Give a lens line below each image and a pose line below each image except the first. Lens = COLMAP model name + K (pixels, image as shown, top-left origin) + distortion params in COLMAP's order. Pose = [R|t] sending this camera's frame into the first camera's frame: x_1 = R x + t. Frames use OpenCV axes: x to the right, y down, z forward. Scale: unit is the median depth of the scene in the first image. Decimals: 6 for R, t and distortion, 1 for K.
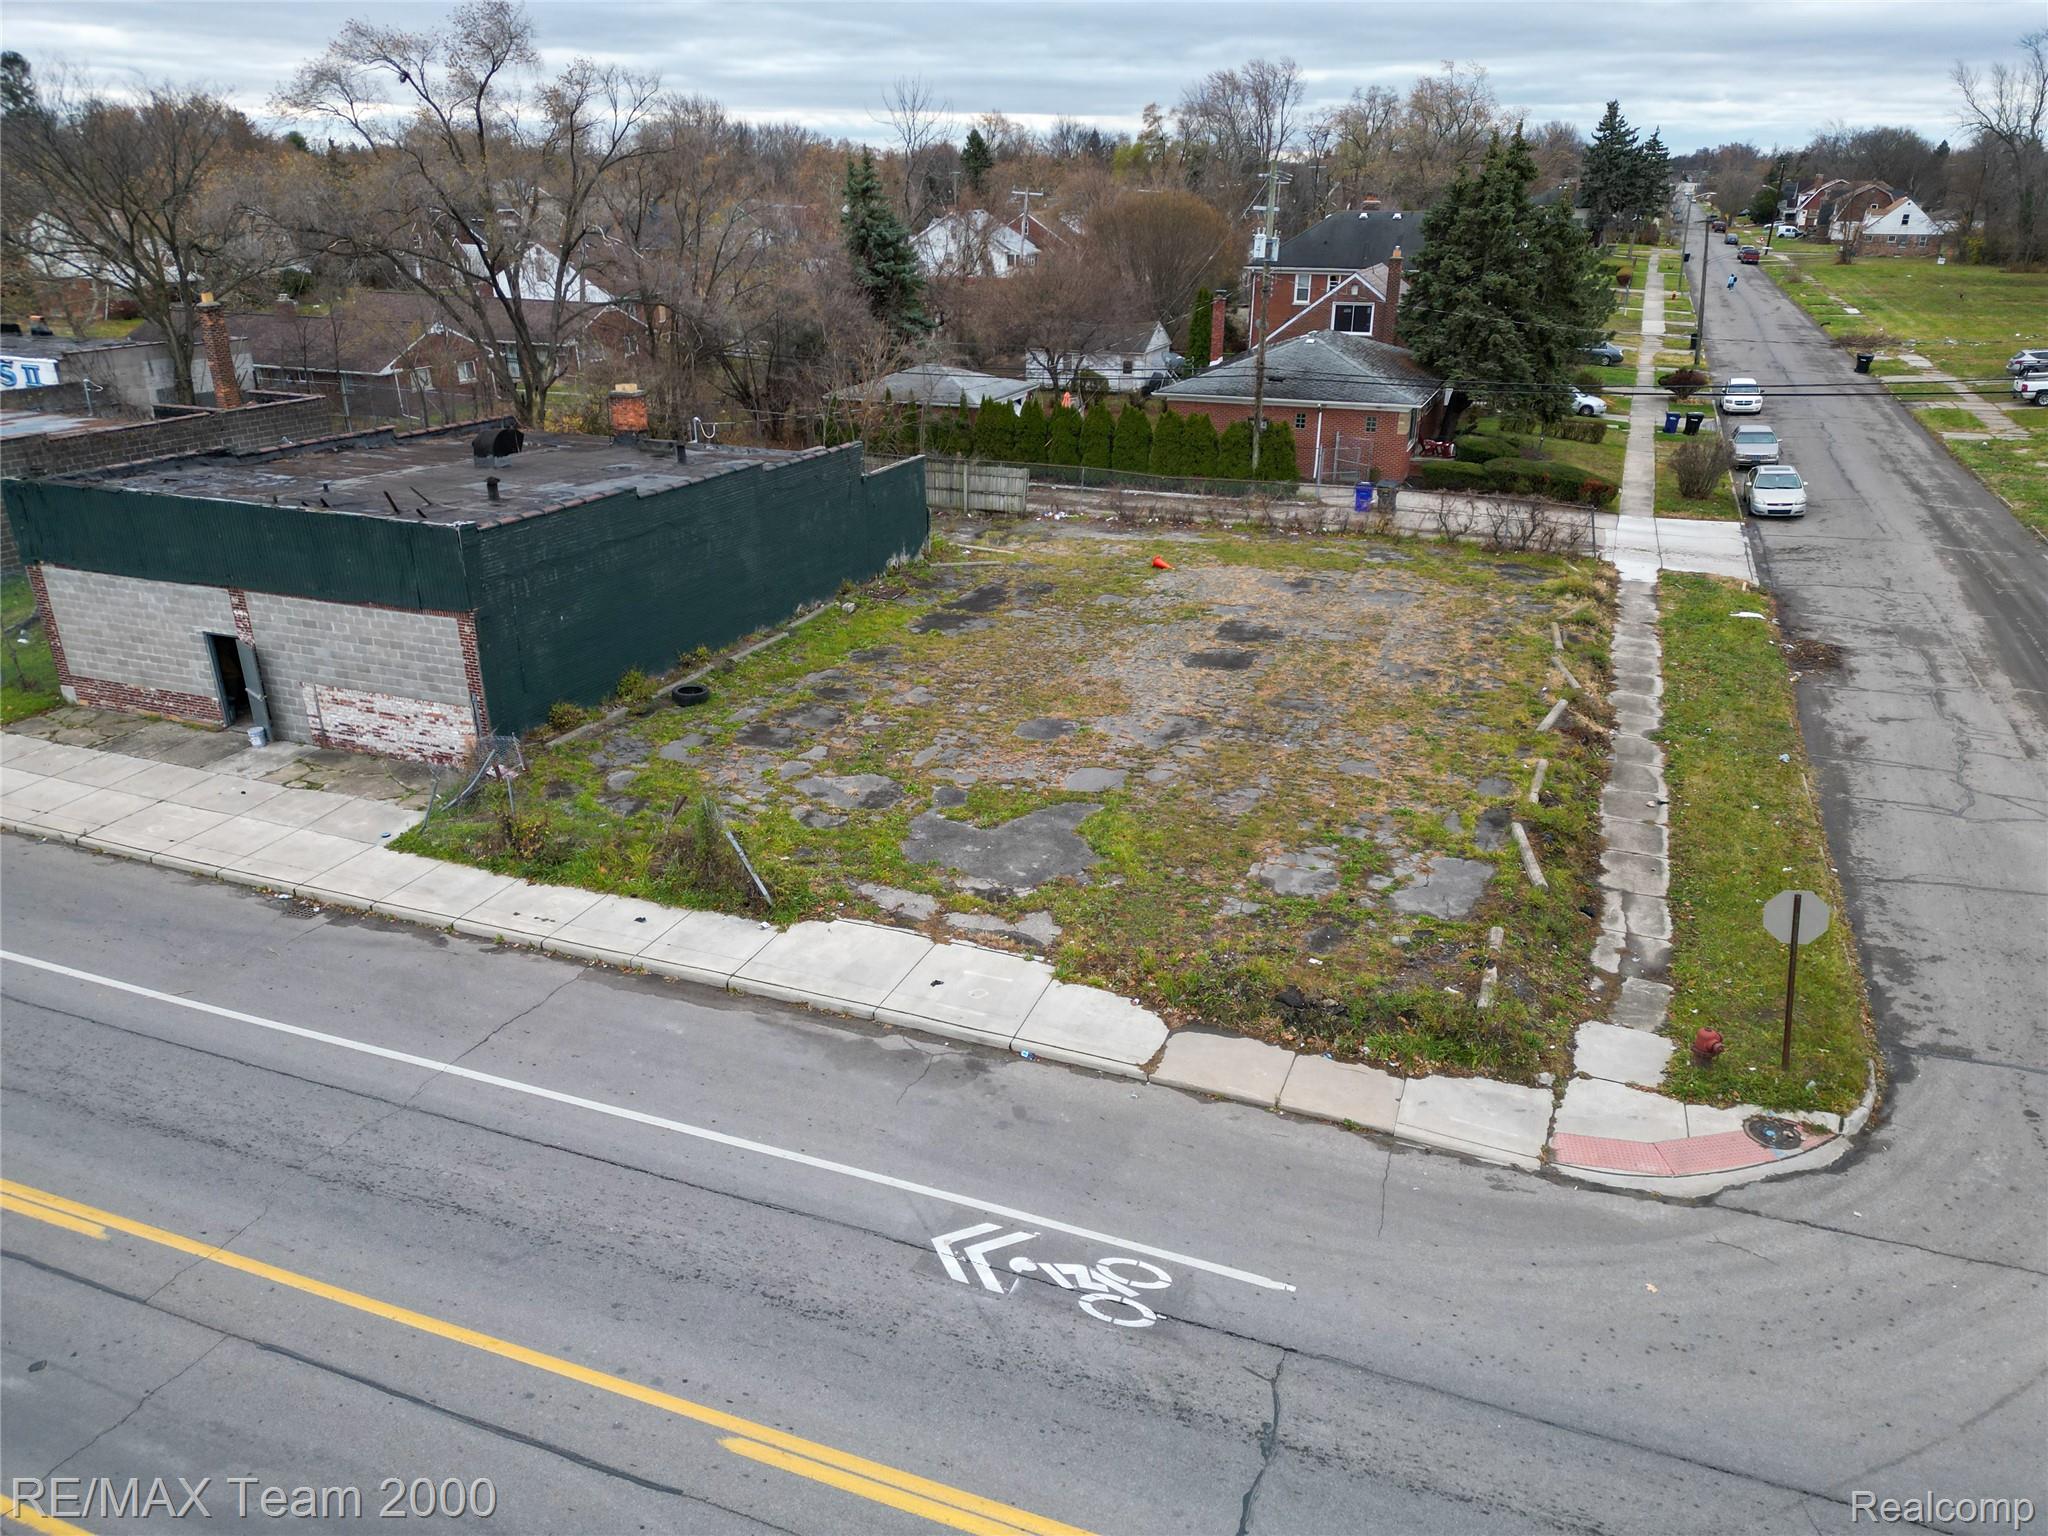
lens RADIAL K [[1420.1, 0, 1027.7], [0, 1420.1, 767.0], [0, 0, 1]] dist [0.105152, -0.108565]
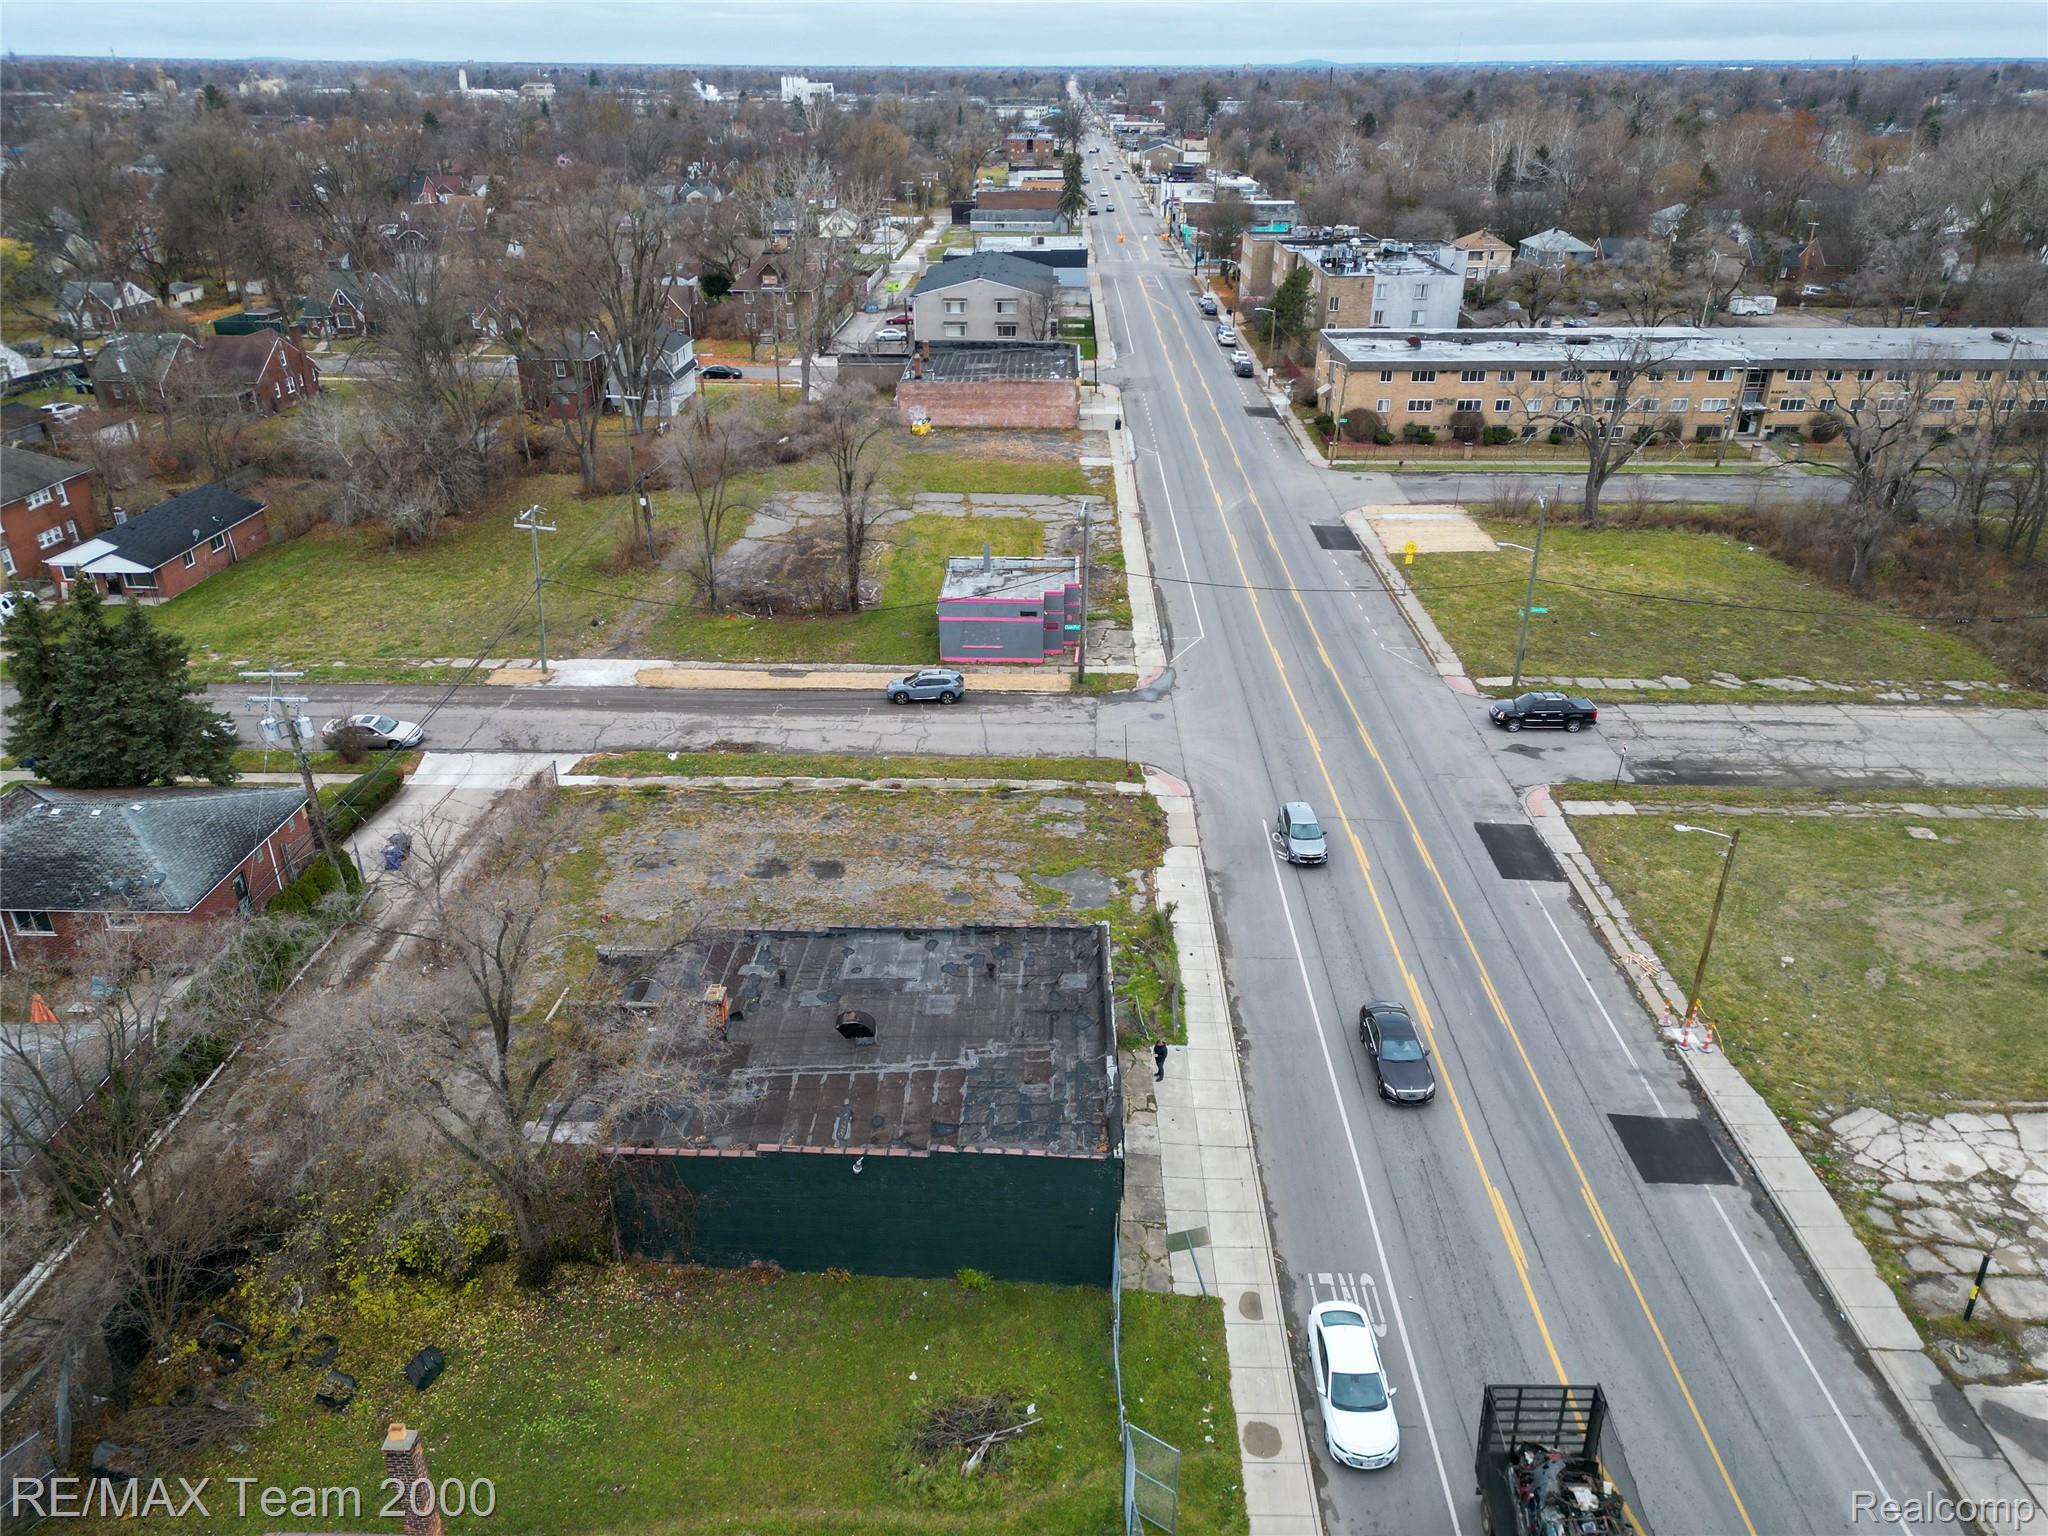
lens RADIAL K [[1420.1, 0, 1027.7], [0, 1420.1, 767.0], [0, 0, 1]] dist [0.105152, -0.108565]
pose [[-0.346545, -0.412368, 0.842531, -1.688389], [0.357096, 0.772564, 0.525002, -1.227925], [-0.867403, 0.482802, -0.120473, 1.109555]]
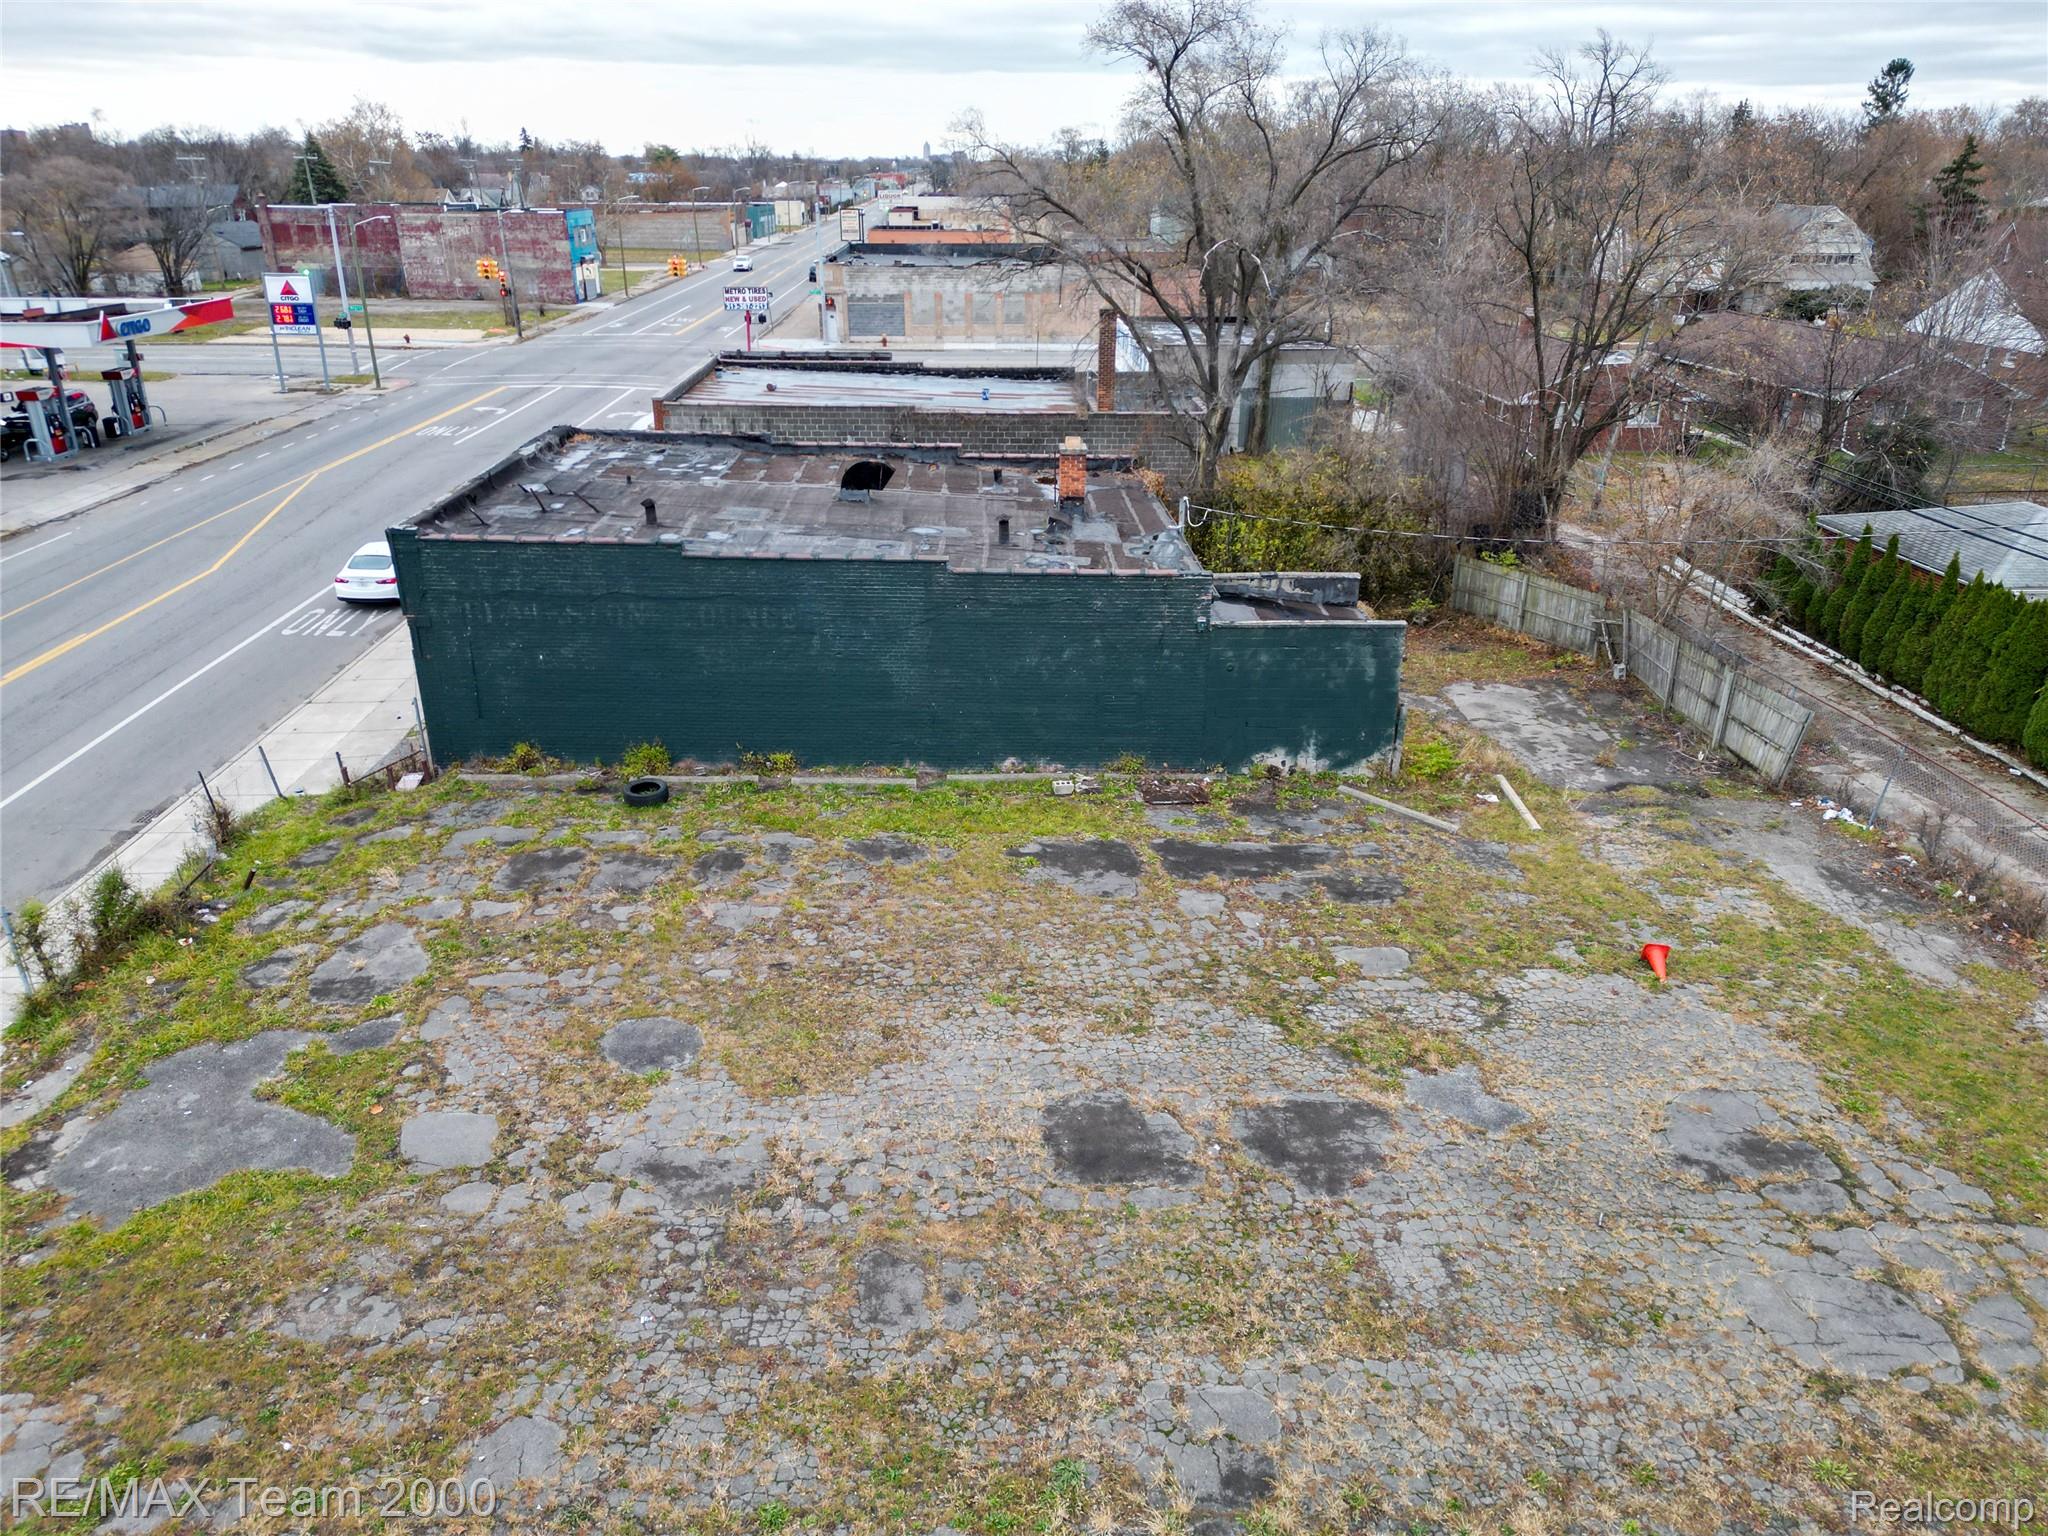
lens RADIAL K [[1420.1, 0, 1027.7], [0, 1420.1, 767.0], [0, 0, 1]] dist [0.105152, -0.108565]
pose [[0.402789, 0.351667, -0.845039, 0.592960], [-0.352977, 0.911510, 0.211083, -0.342726], [0.844493, 0.213258, 0.491277, 0.836012]]
